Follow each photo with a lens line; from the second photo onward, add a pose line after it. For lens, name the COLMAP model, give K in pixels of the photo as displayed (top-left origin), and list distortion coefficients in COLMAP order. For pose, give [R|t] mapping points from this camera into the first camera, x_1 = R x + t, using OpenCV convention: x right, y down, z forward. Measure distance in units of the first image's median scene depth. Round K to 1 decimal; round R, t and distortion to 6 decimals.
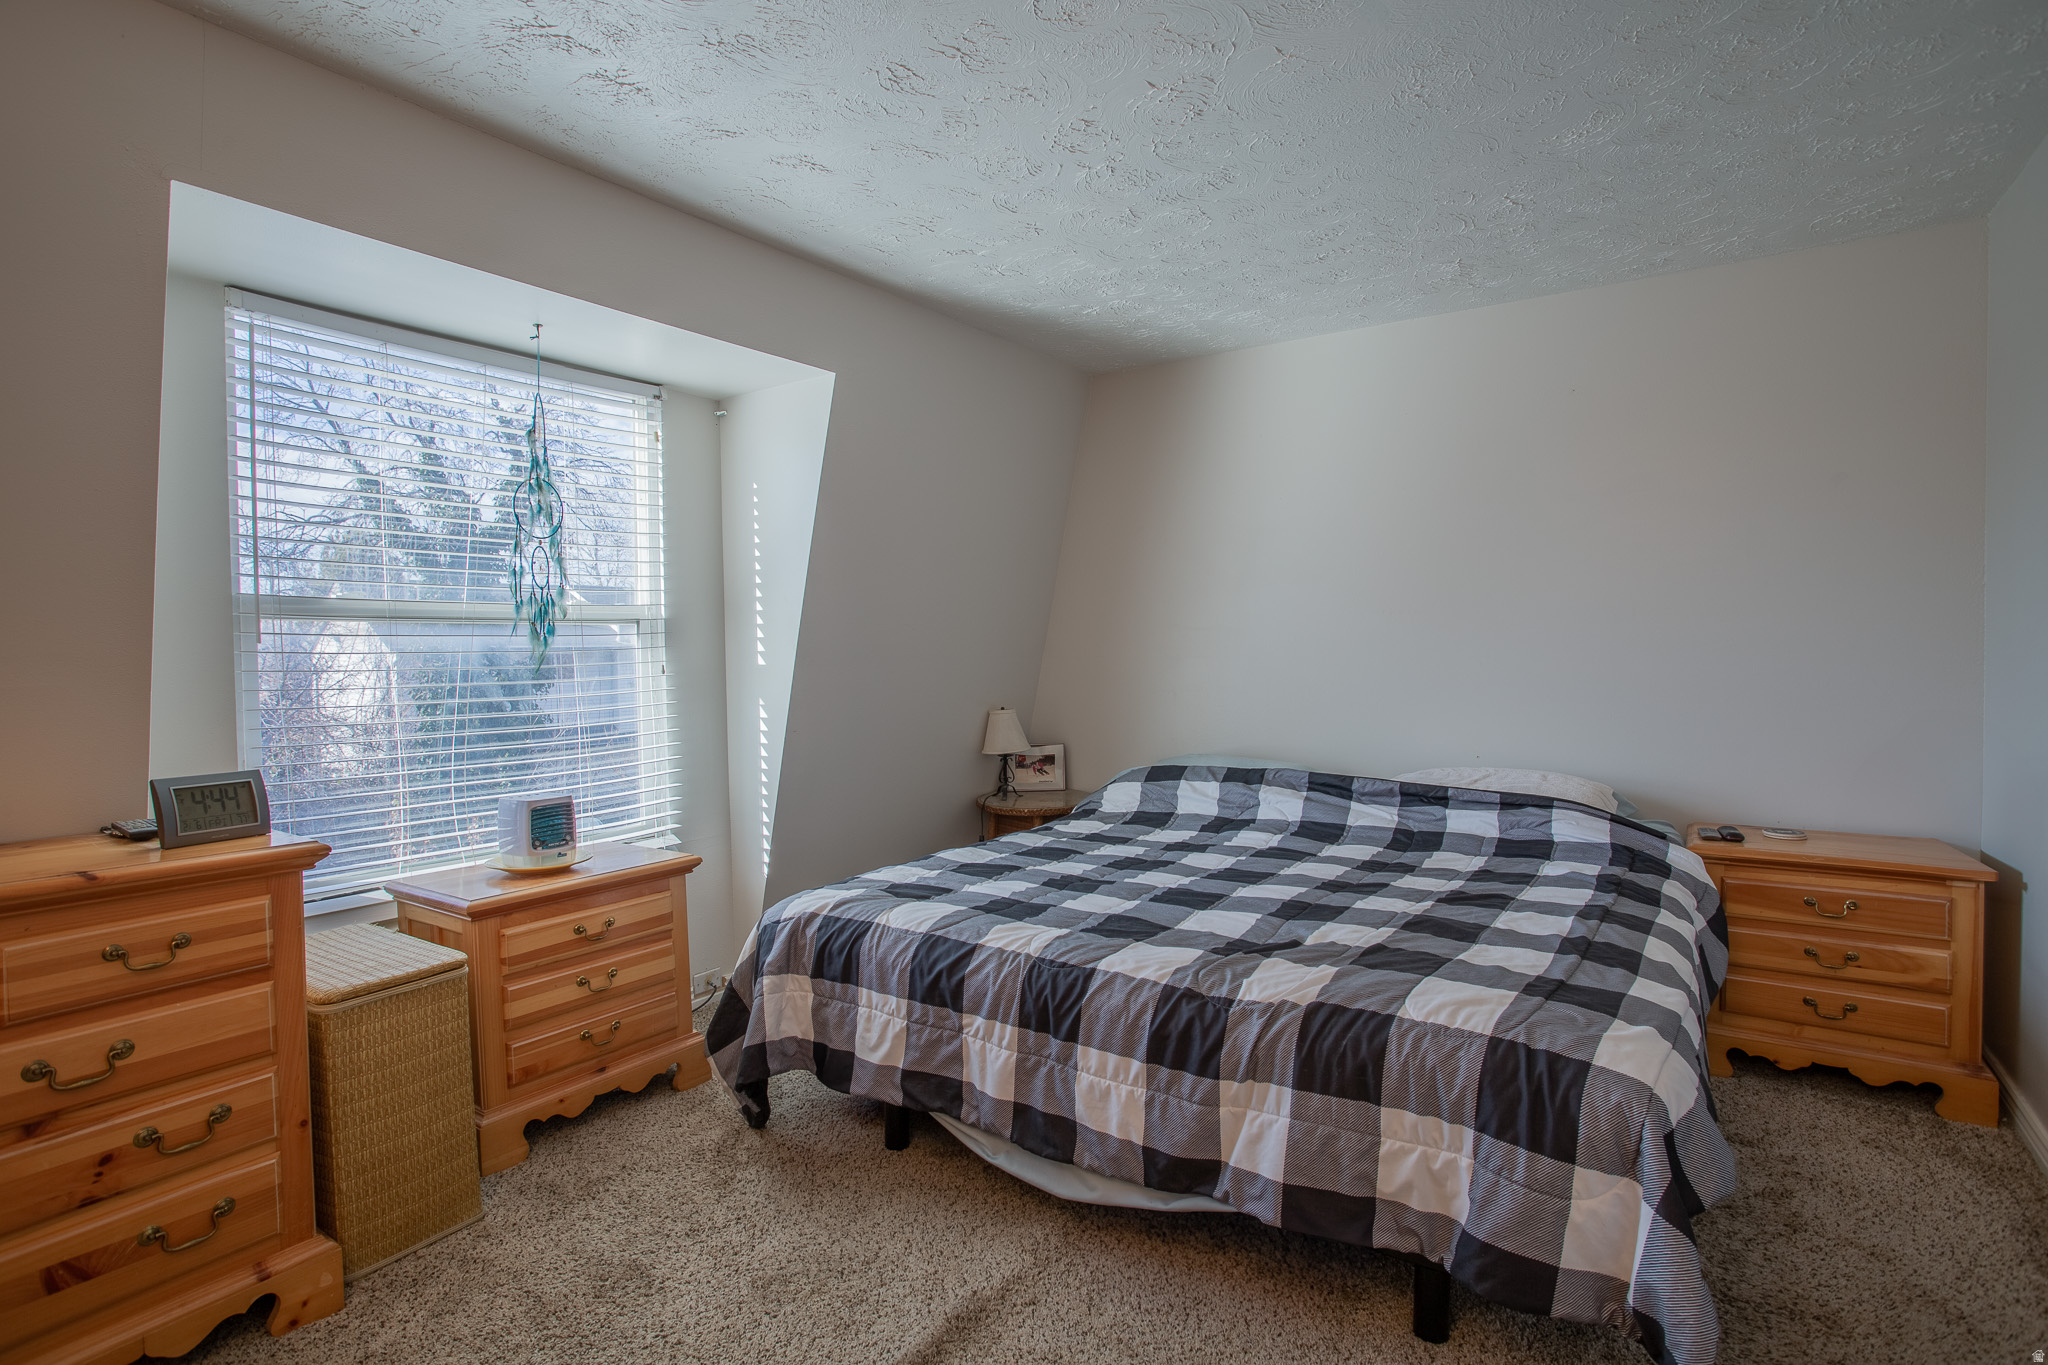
lens RADIAL K [[1004.3, 0, 1015.4], [0, 1004.3, 673.4], [0, 0, 1]] dist [-0.075807, 0.036572]
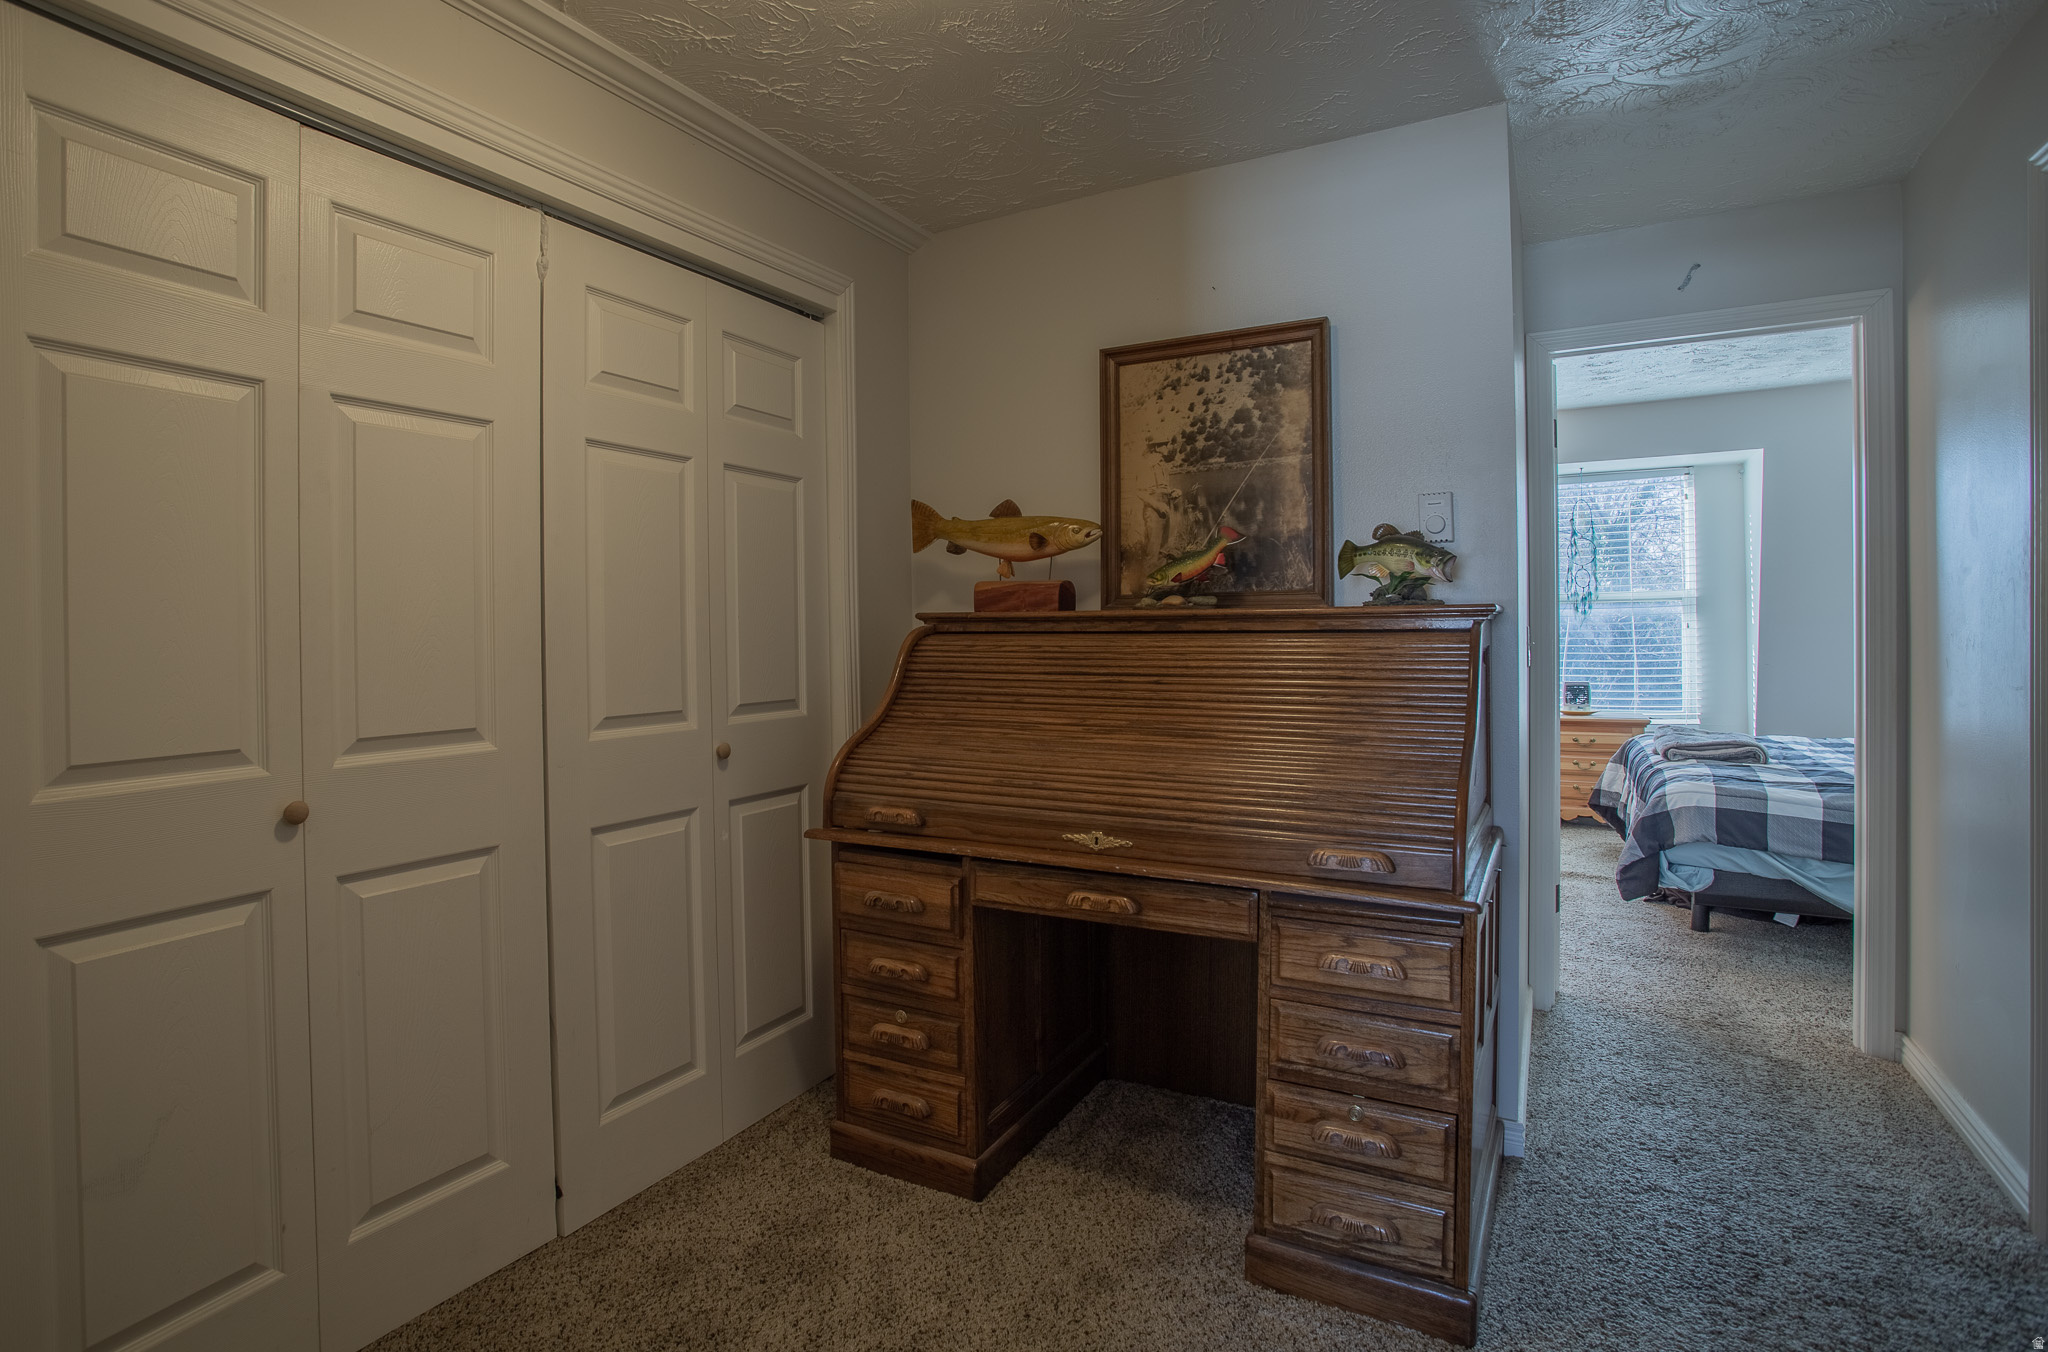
lens RADIAL K [[1006.6, 0, 1021.7], [0, 1006.6, 636.2], [0, 0, 1]] dist [-0.021917, -0.000151]
pose [[0.115684, 0.014858, -0.993175, 1.888537], [-0.015343, 0.999796, 0.013169, 0.014331], [0.993168, 0.013715, 0.115888, -0.590311]]
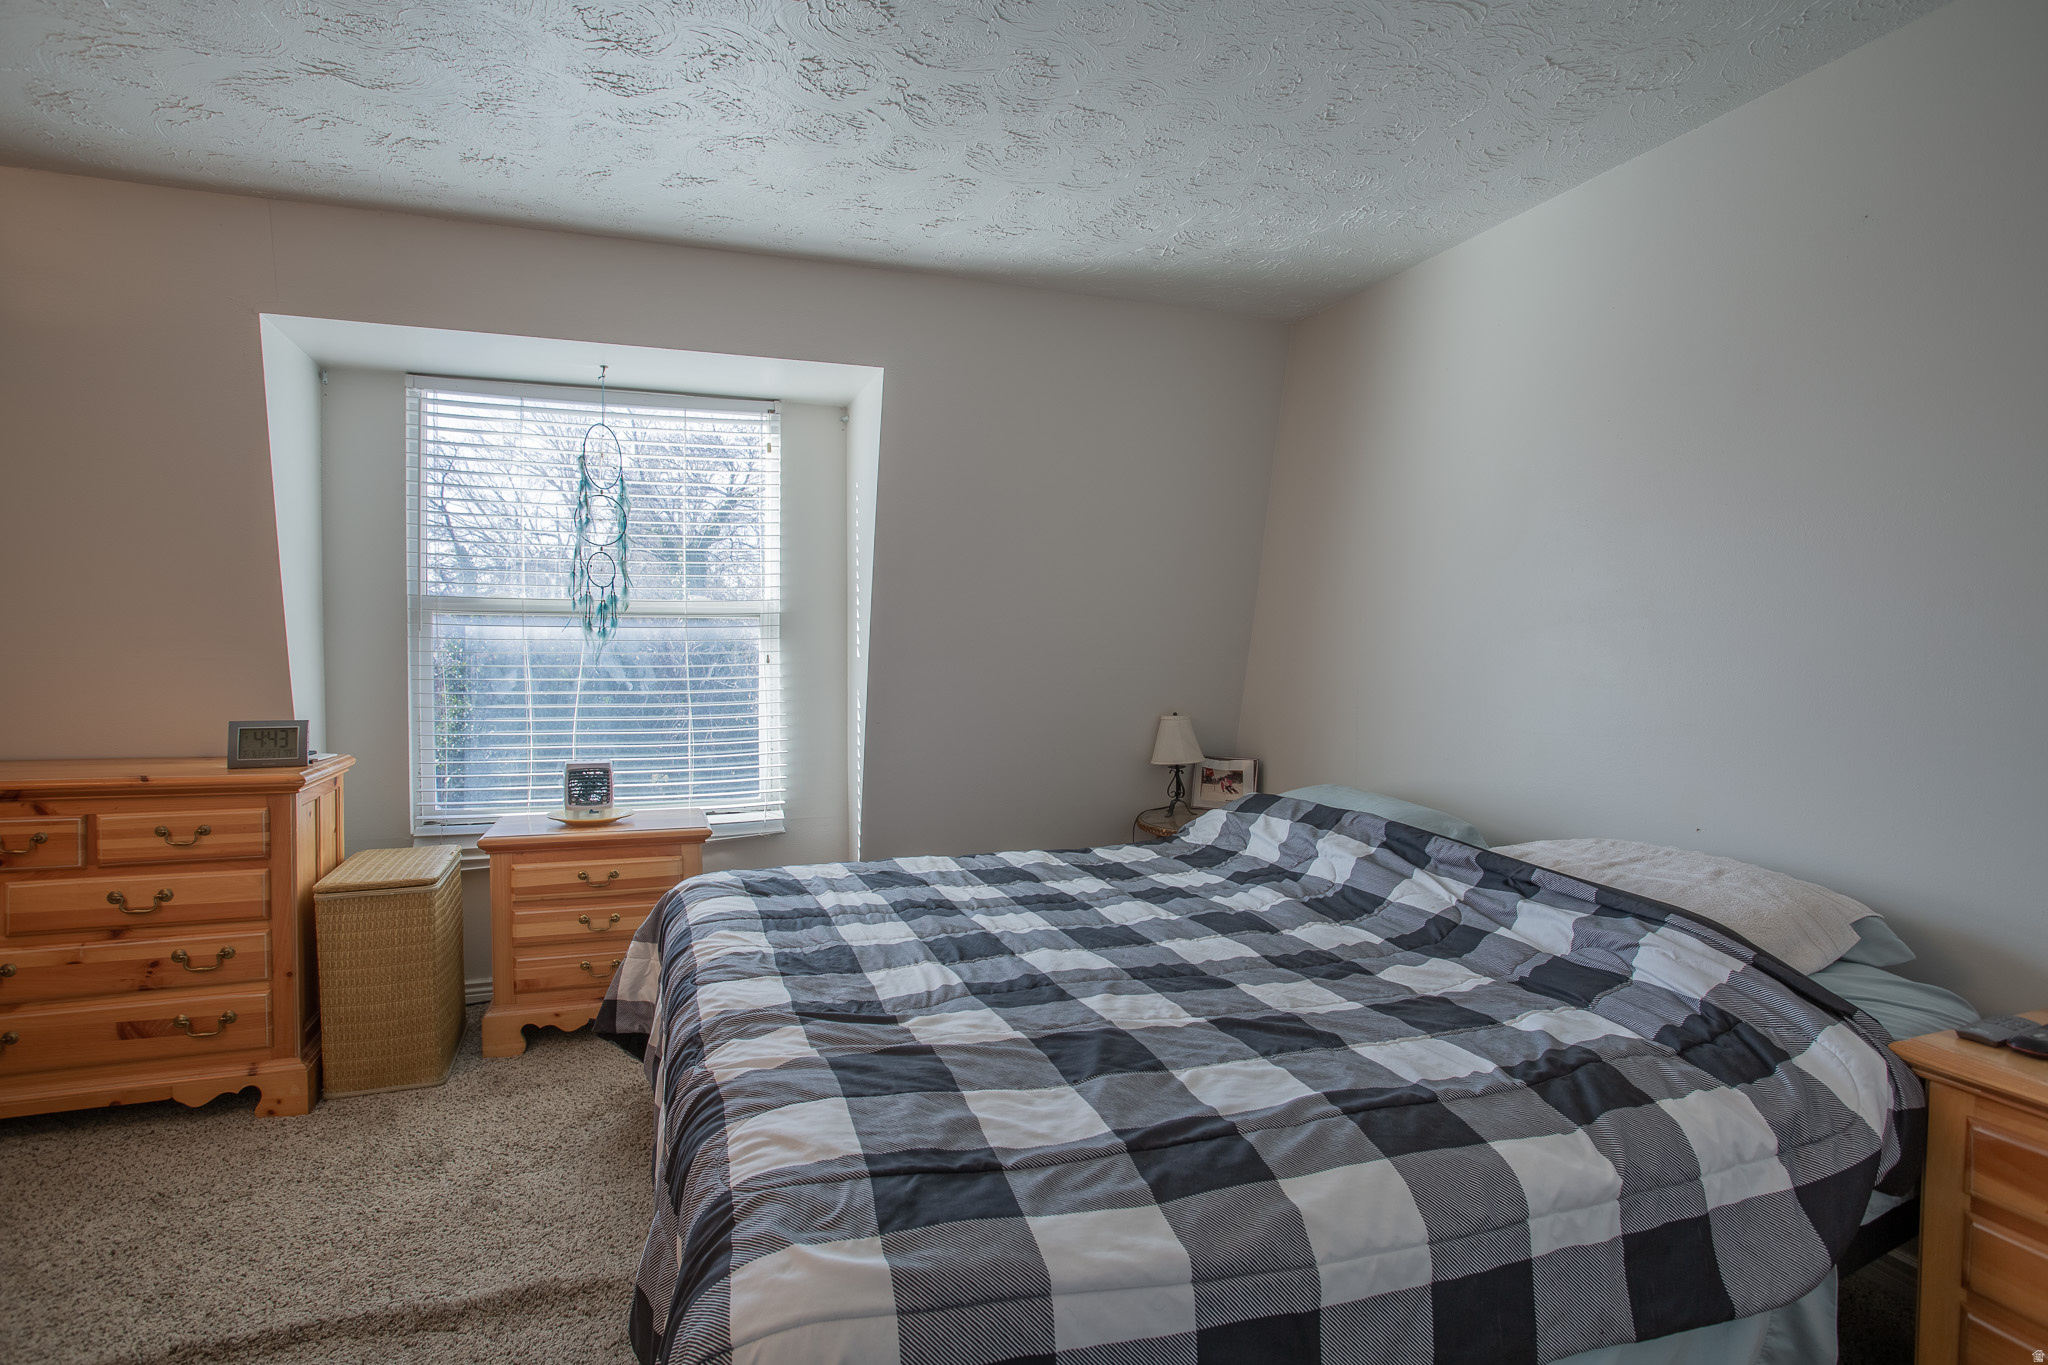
lens RADIAL K [[1004.3, 0, 1015.4], [0, 1004.3, 673.4], [0, 0, 1]] dist [-0.075807, 0.036572]
pose [[0.816034, 0.032924, -0.577066, 0.738526], [-0.030923, 0.999433, 0.013294, -0.016003], [0.577177, 0.006996, 0.816589, 0.372453]]
